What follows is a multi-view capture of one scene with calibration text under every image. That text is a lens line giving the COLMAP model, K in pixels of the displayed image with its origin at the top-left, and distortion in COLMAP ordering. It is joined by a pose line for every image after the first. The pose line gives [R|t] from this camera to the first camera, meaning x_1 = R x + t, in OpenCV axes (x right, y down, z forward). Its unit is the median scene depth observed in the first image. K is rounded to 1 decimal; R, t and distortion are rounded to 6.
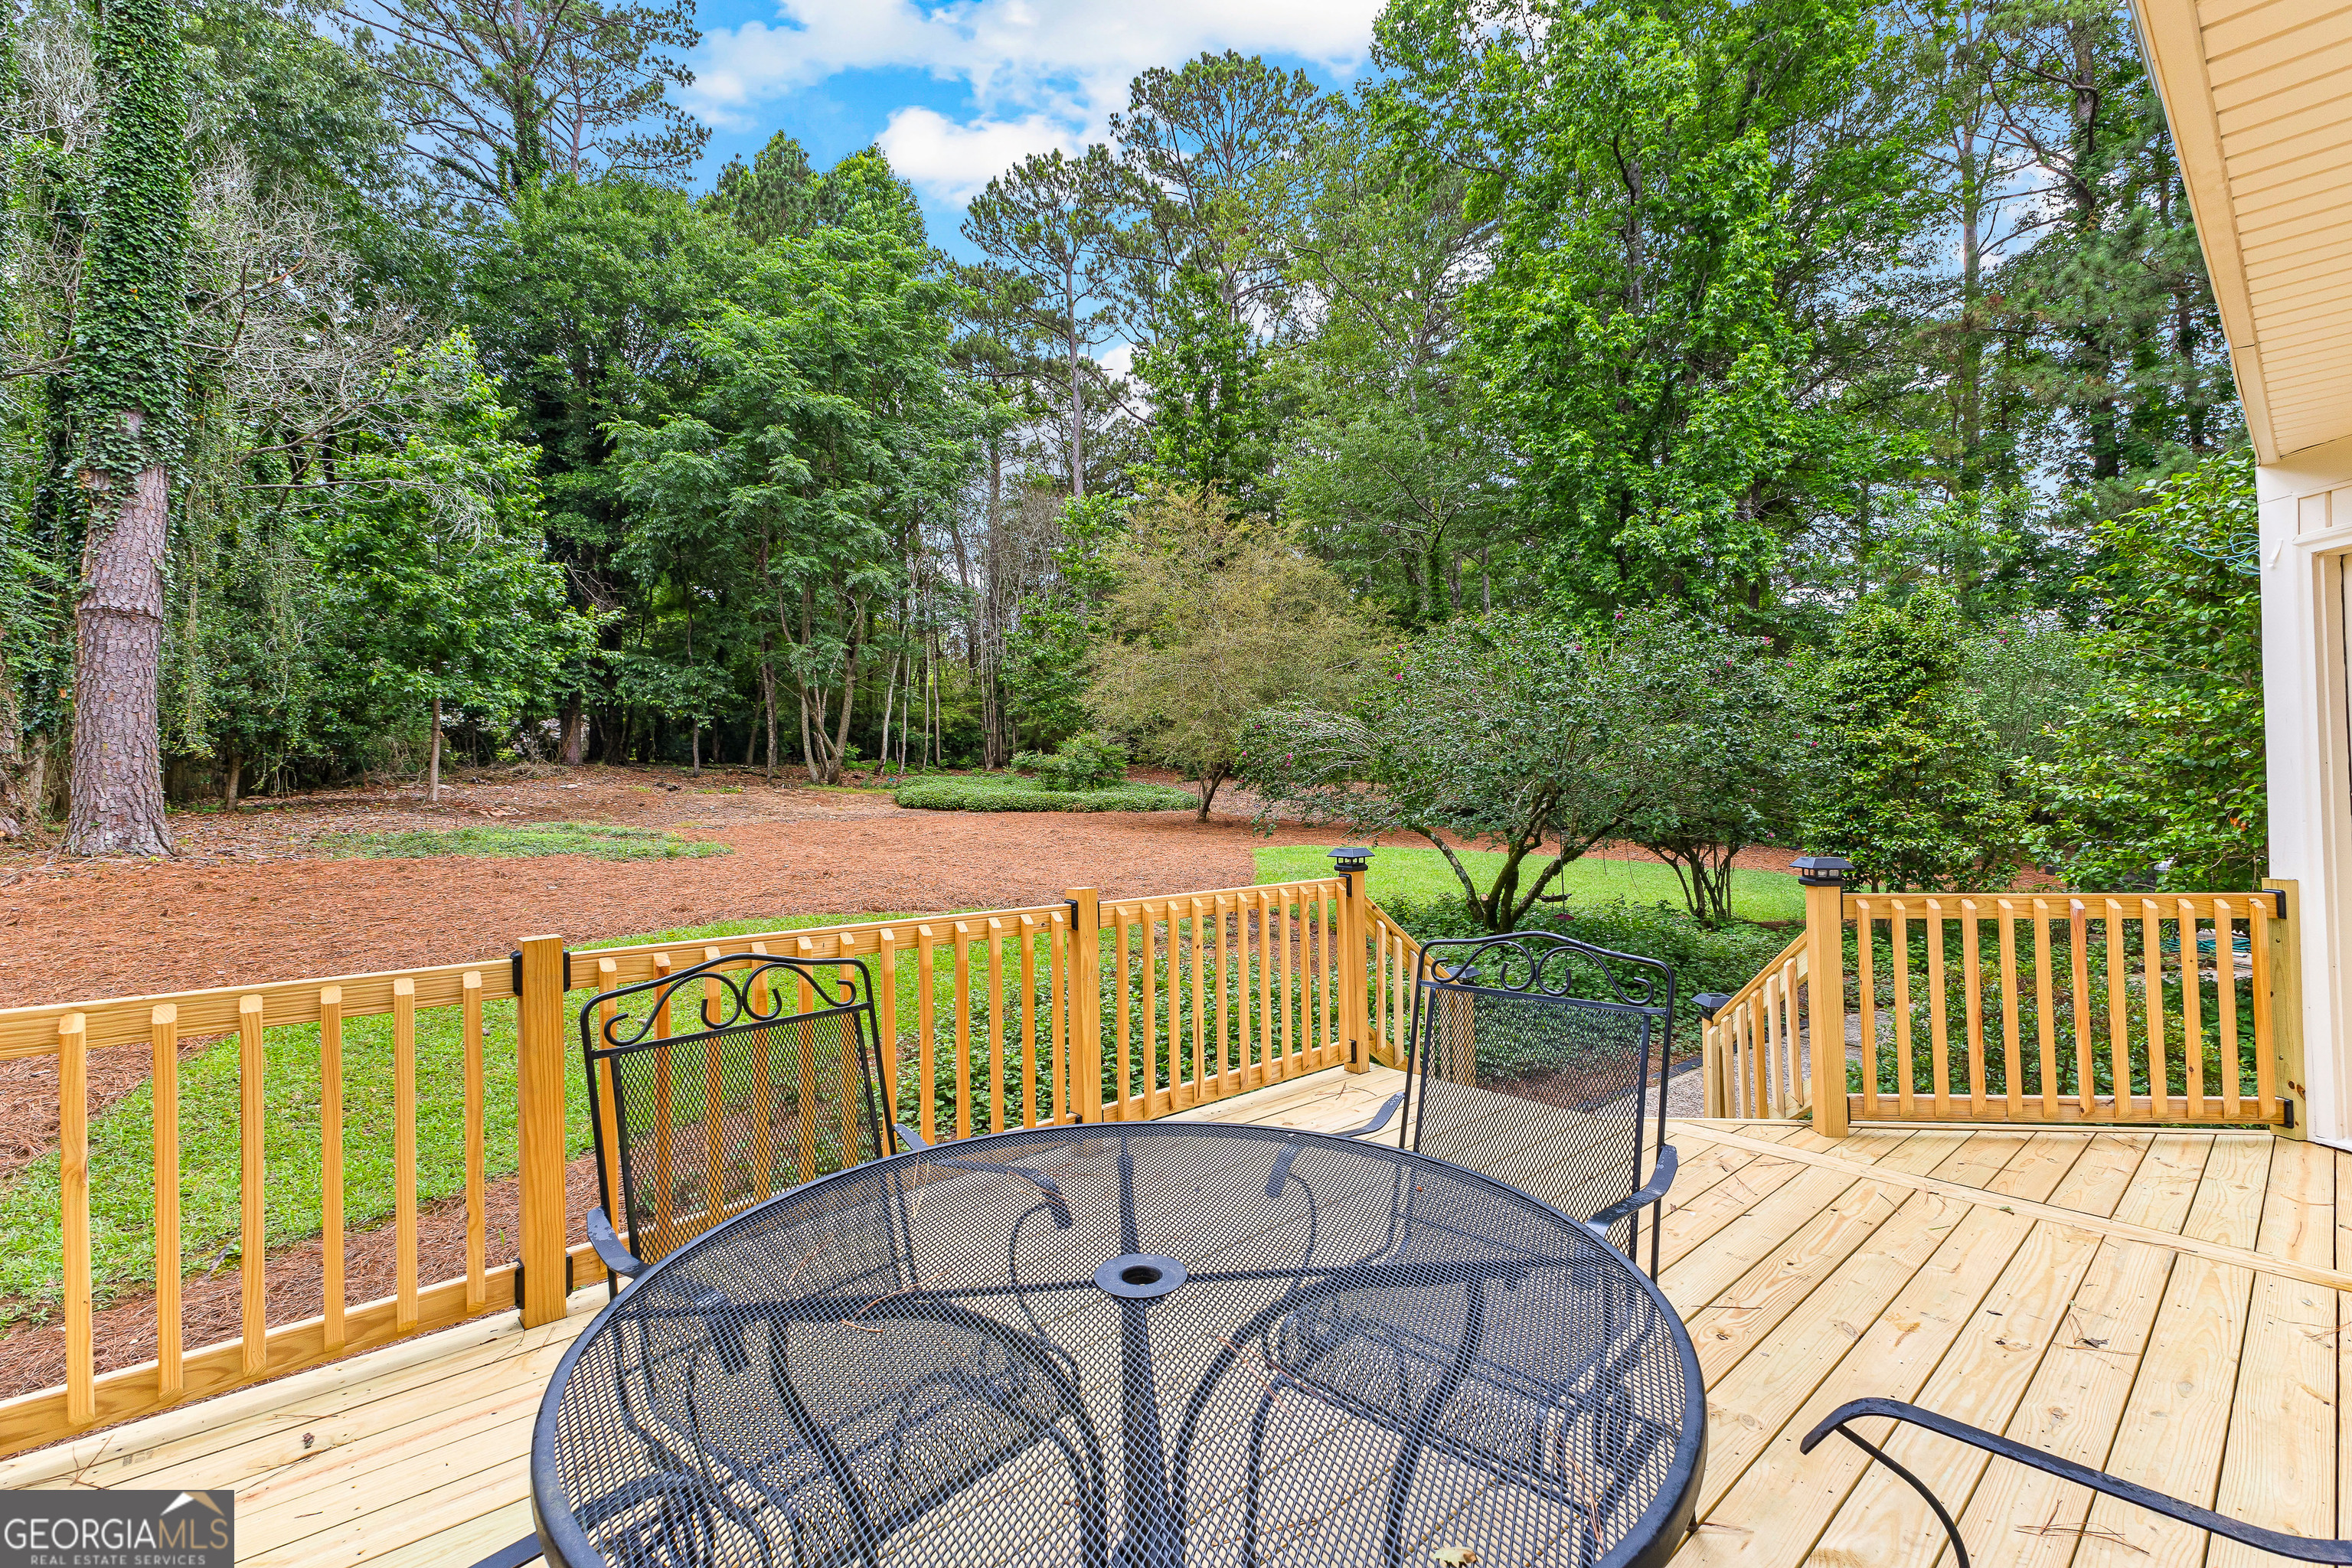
lens RADIAL K [[1034.7, 0, 1177.1], [0, 1034.7, 789.2], [0, 0, 1]] dist [0.004556, 0.000519]
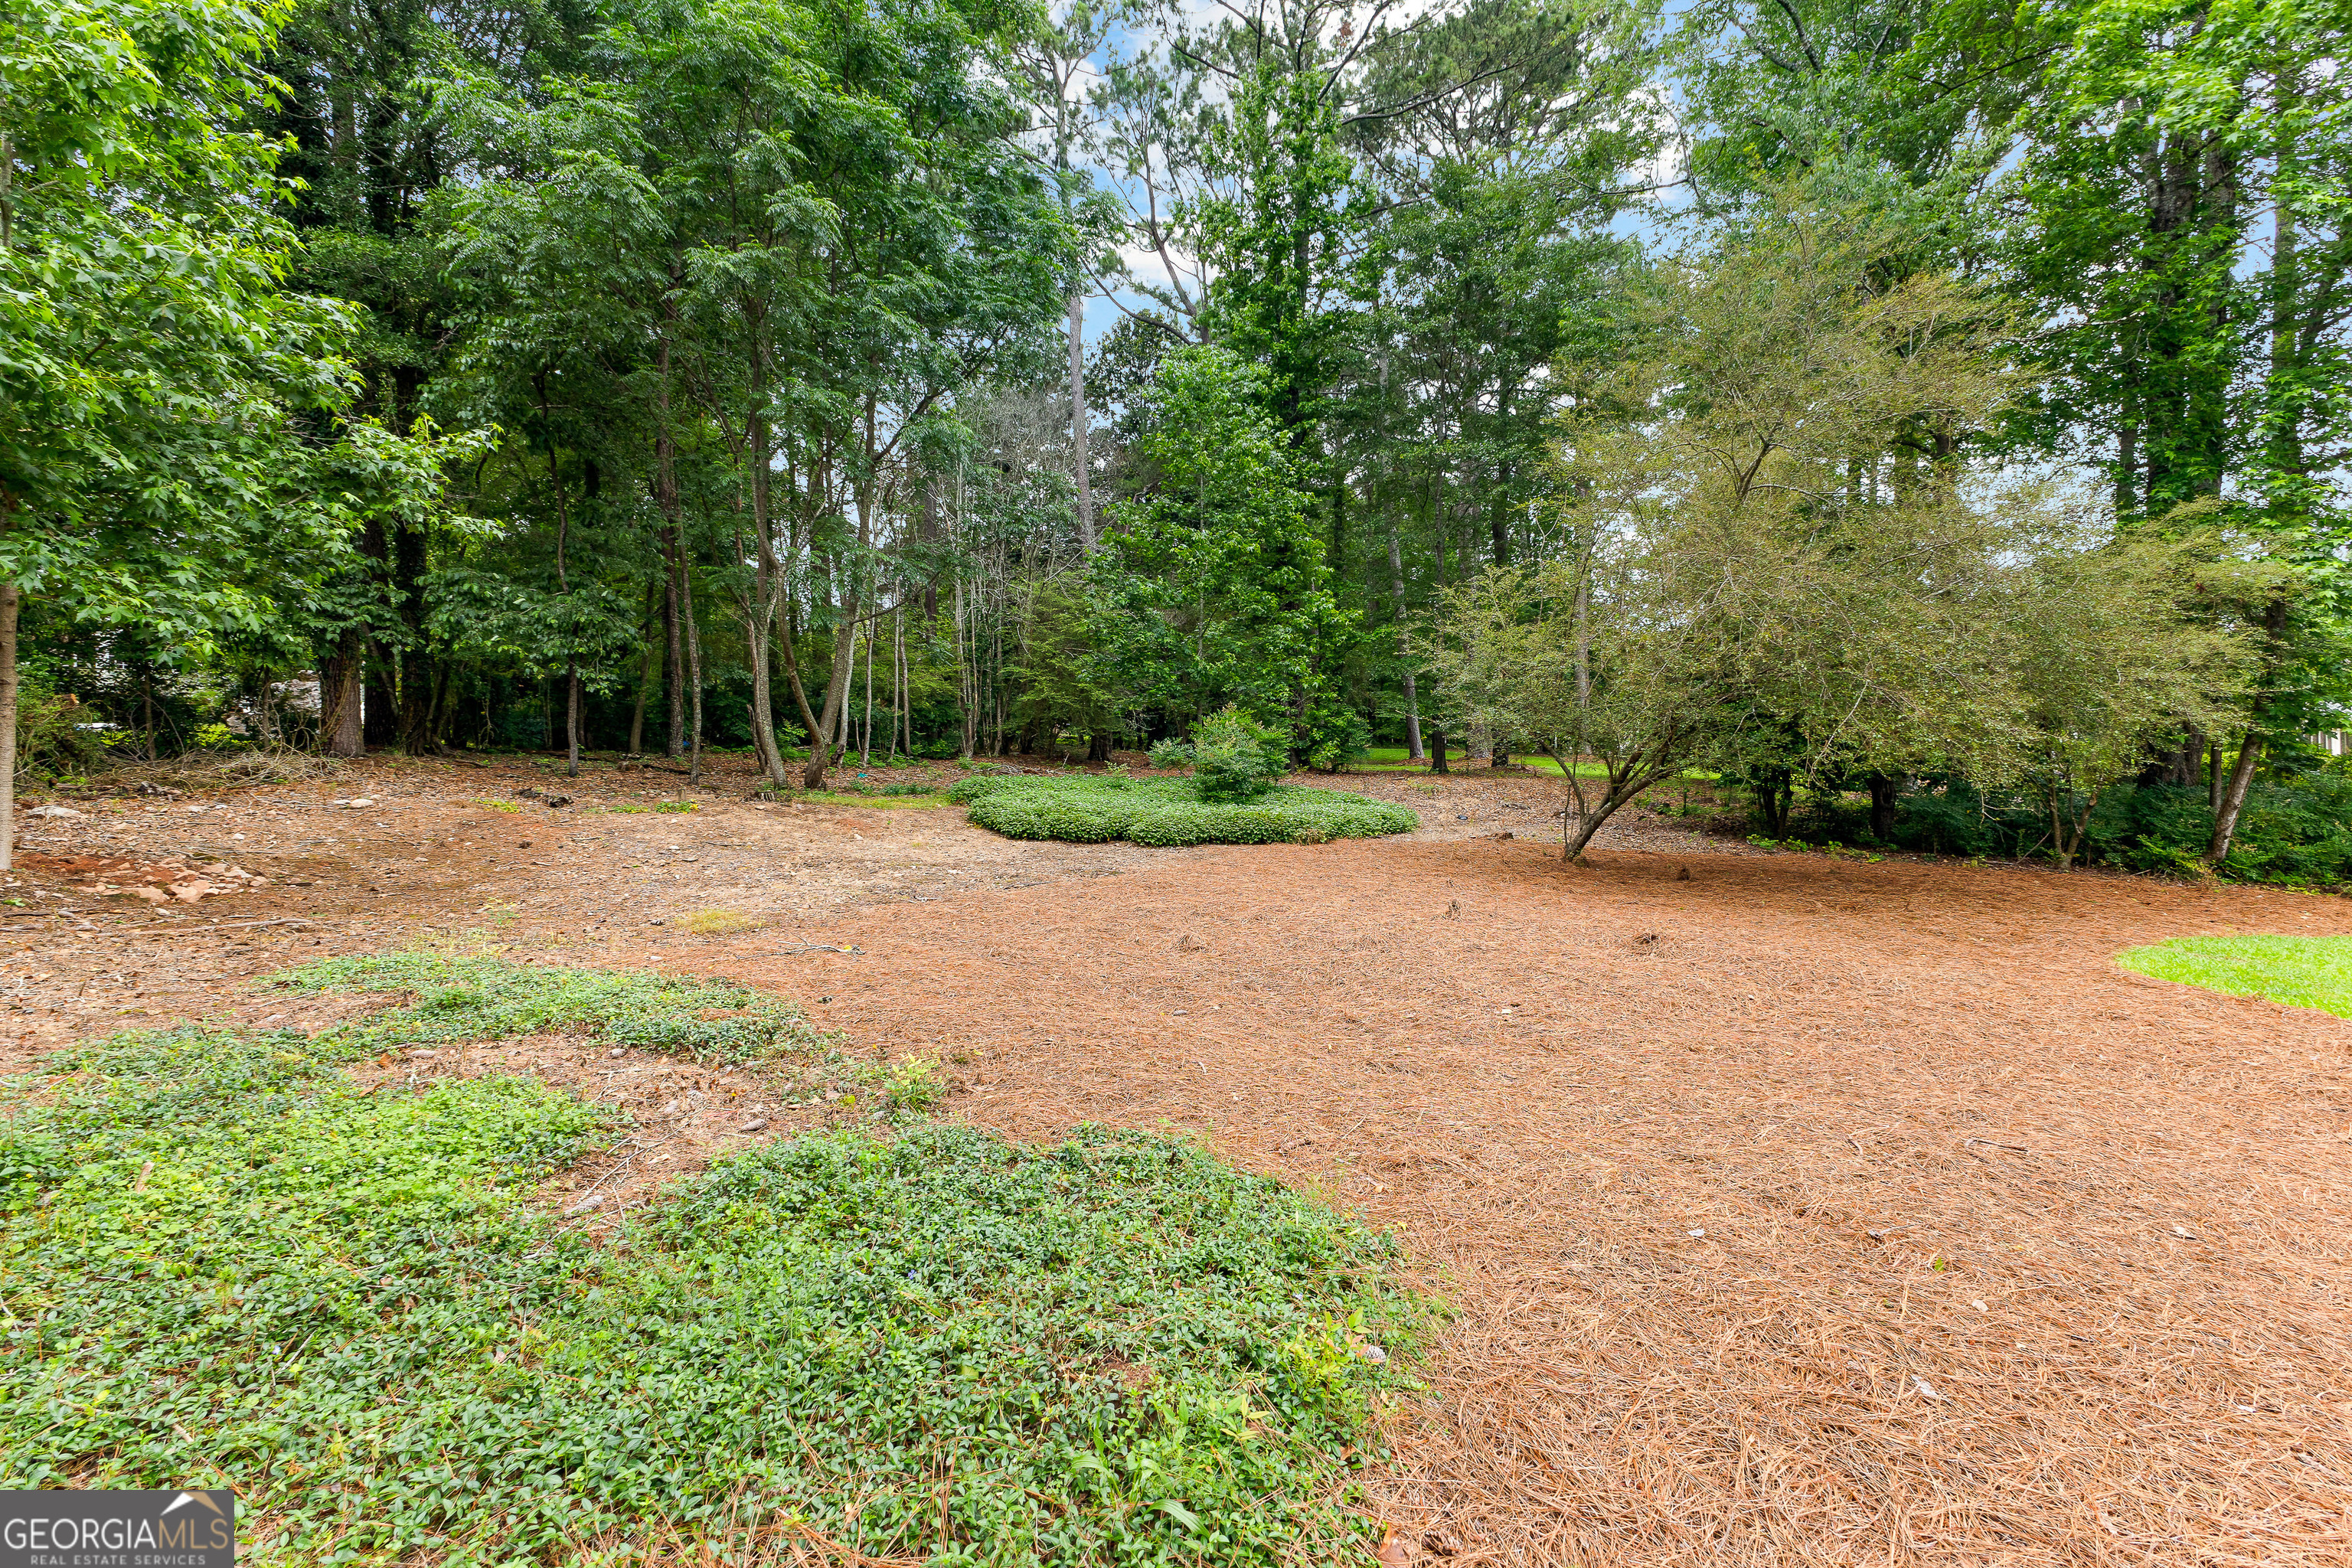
lens RADIAL K [[1034.7, 0, 1180.7], [0, 1034.7, 790.0], [0, 0, 1]] dist [0.004556, 0.000519]
pose [[0.985013, -0.002616, 0.172461, -0.232776], [-0.000946, 0.999788, 0.020568, -0.017437], [-0.172479, -0.020423, 0.984802, 0.361268]]
